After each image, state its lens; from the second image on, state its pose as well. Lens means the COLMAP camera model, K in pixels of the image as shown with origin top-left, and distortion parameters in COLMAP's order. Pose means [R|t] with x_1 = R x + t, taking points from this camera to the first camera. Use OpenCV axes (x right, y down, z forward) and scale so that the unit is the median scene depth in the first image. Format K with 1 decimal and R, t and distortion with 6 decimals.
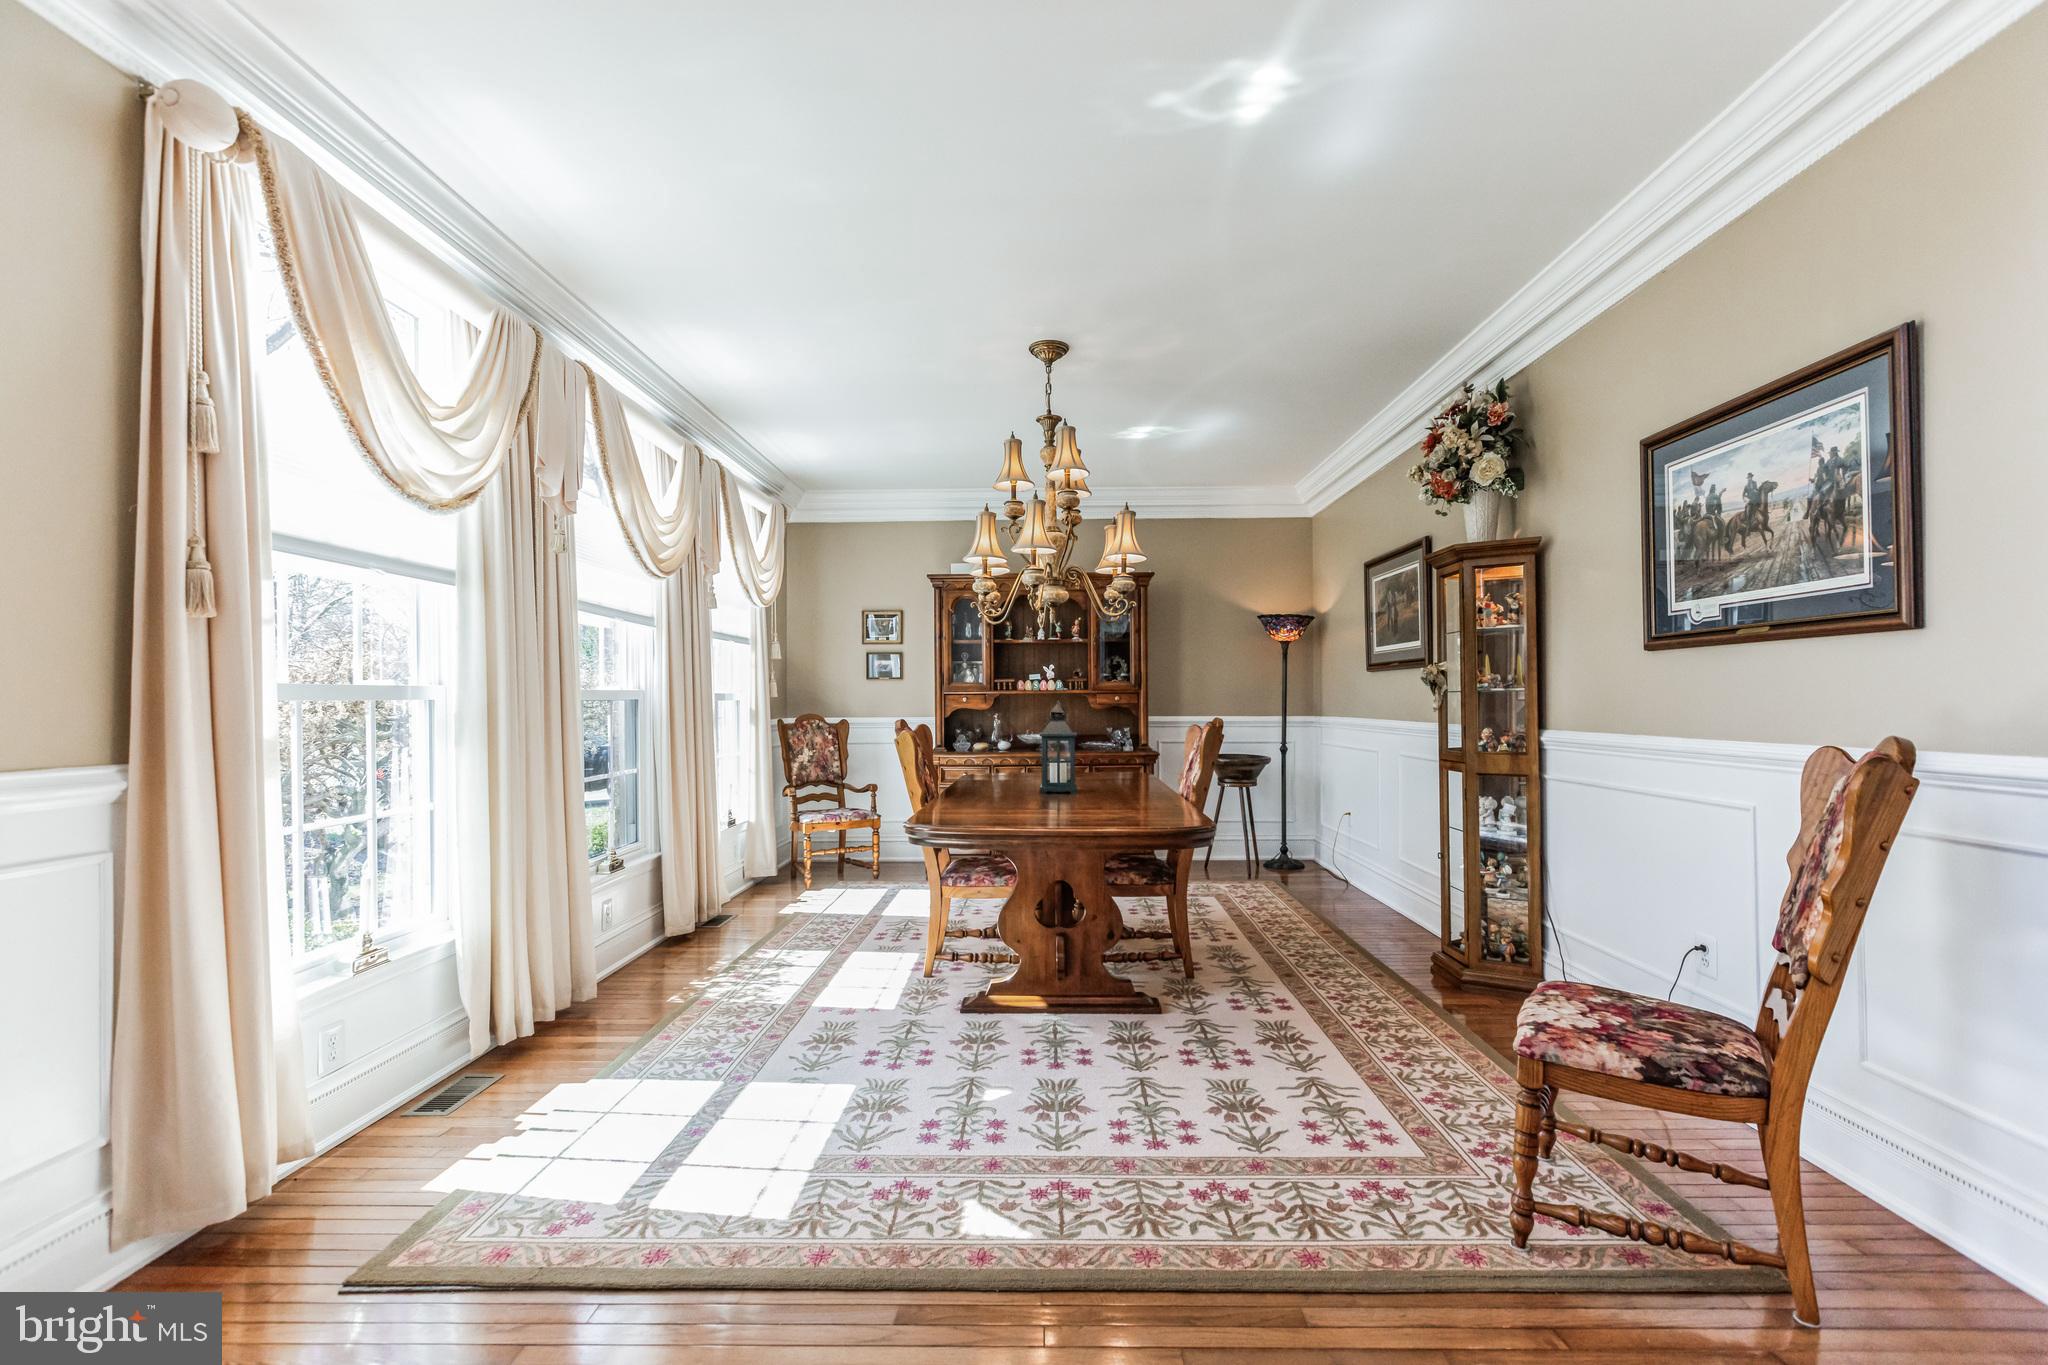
lens RADIAL K [[934.1, 0, 1031.5], [0, 934.1, 689.9], [0, 0, 1]] dist [-0.000176, 0.000228]
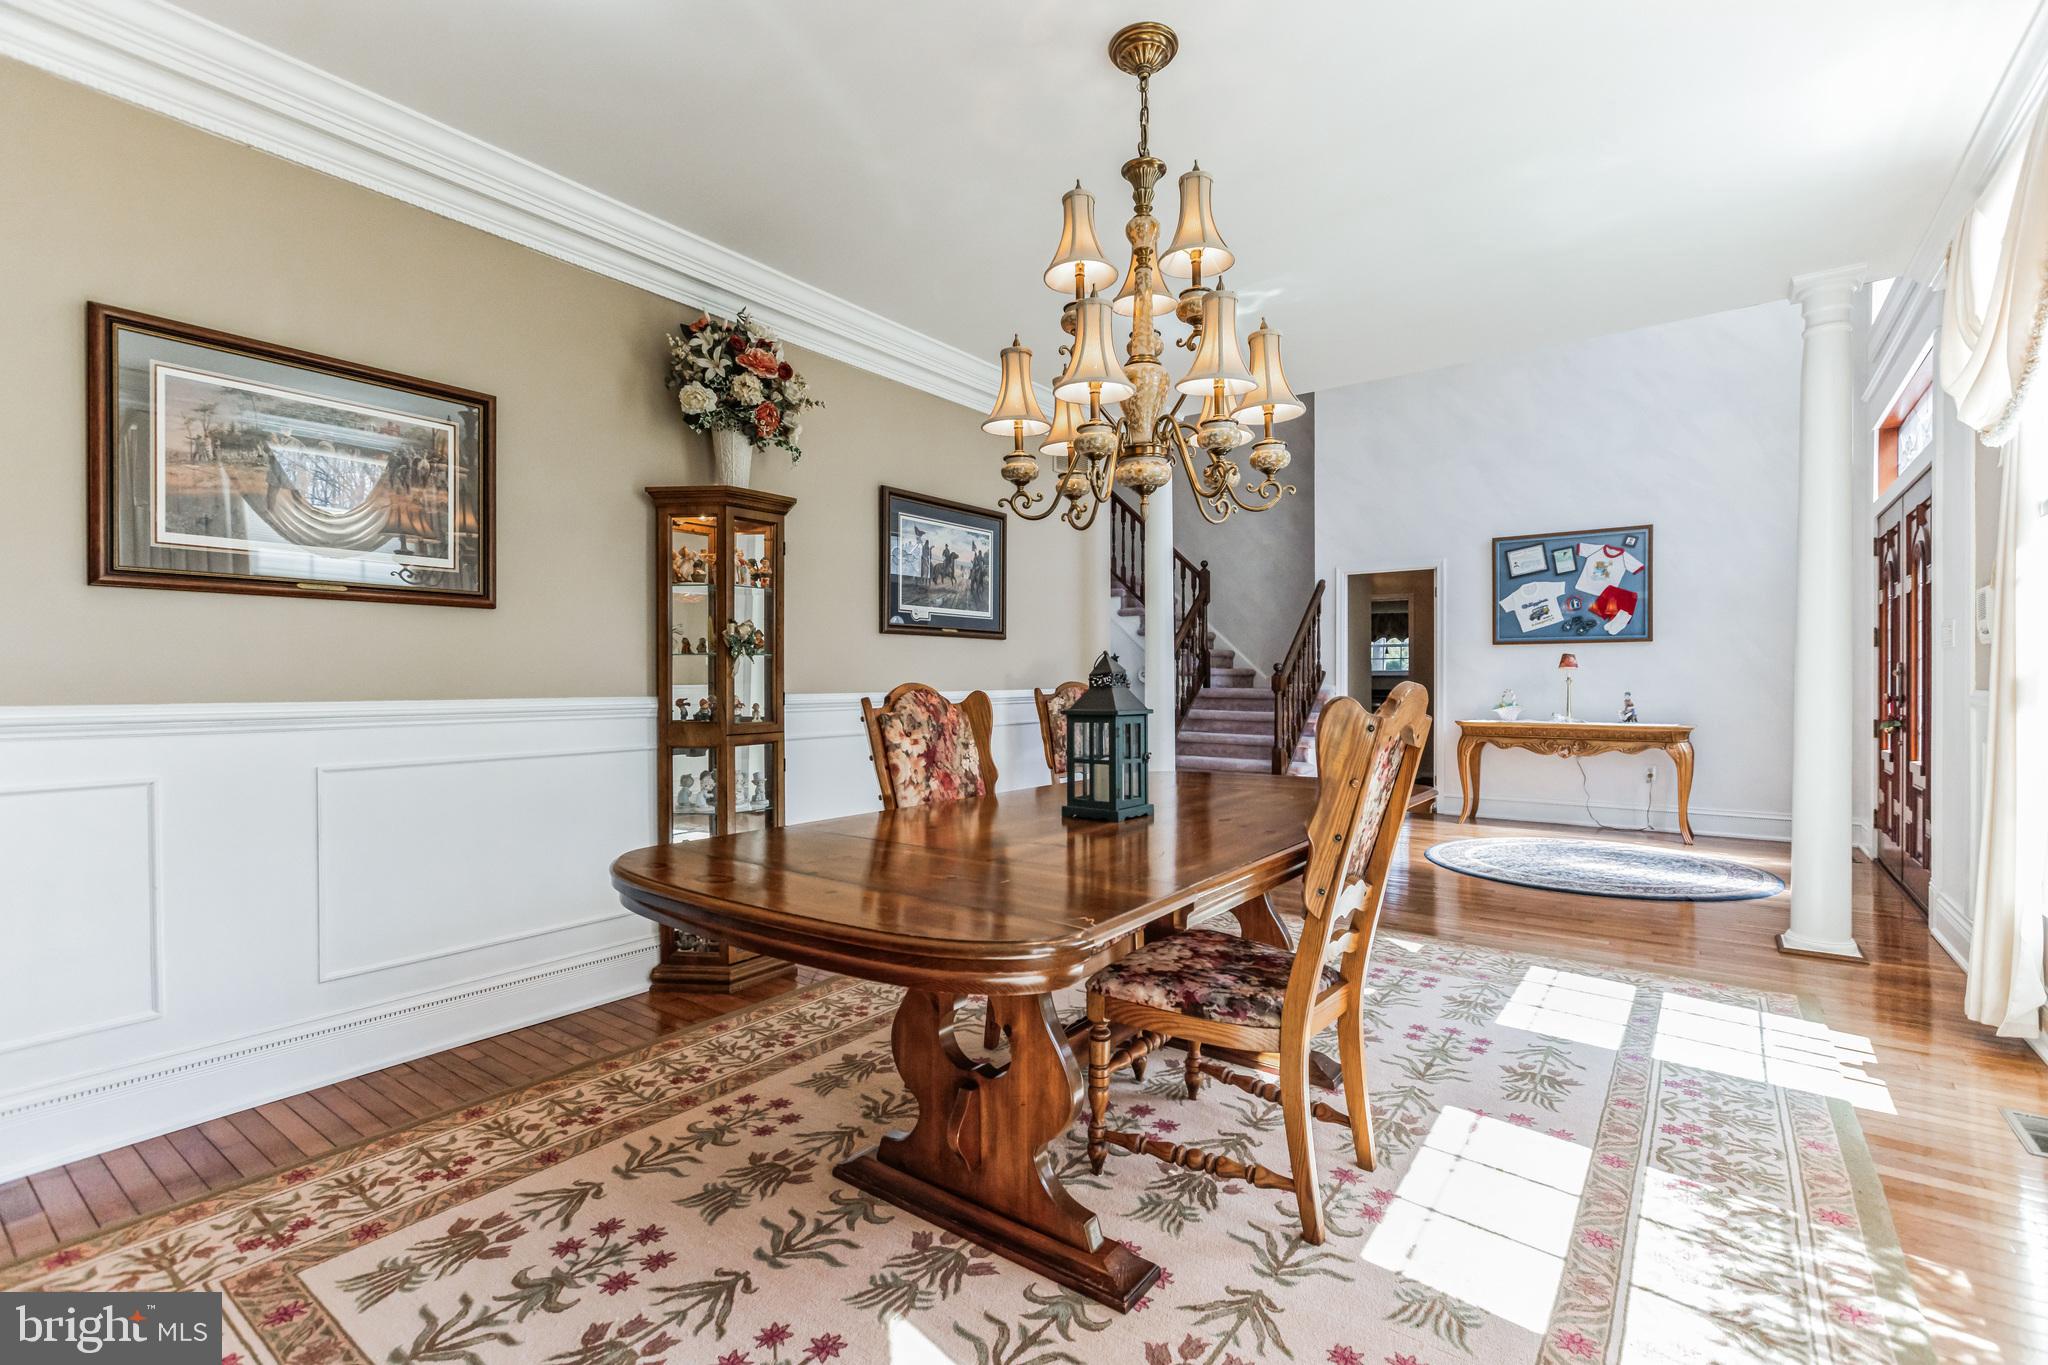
lens RADIAL K [[934.1, 0, 1027.4], [0, 934.1, 691.7], [0, 0, 1]] dist [-0.000176, 0.000228]
pose [[-0.820600, 0.003553, 0.571492, -0.371682], [0.002453, 0.999993, -0.002695, 0.056876], [-0.571497, -0.000810, -0.820604, 2.241566]]
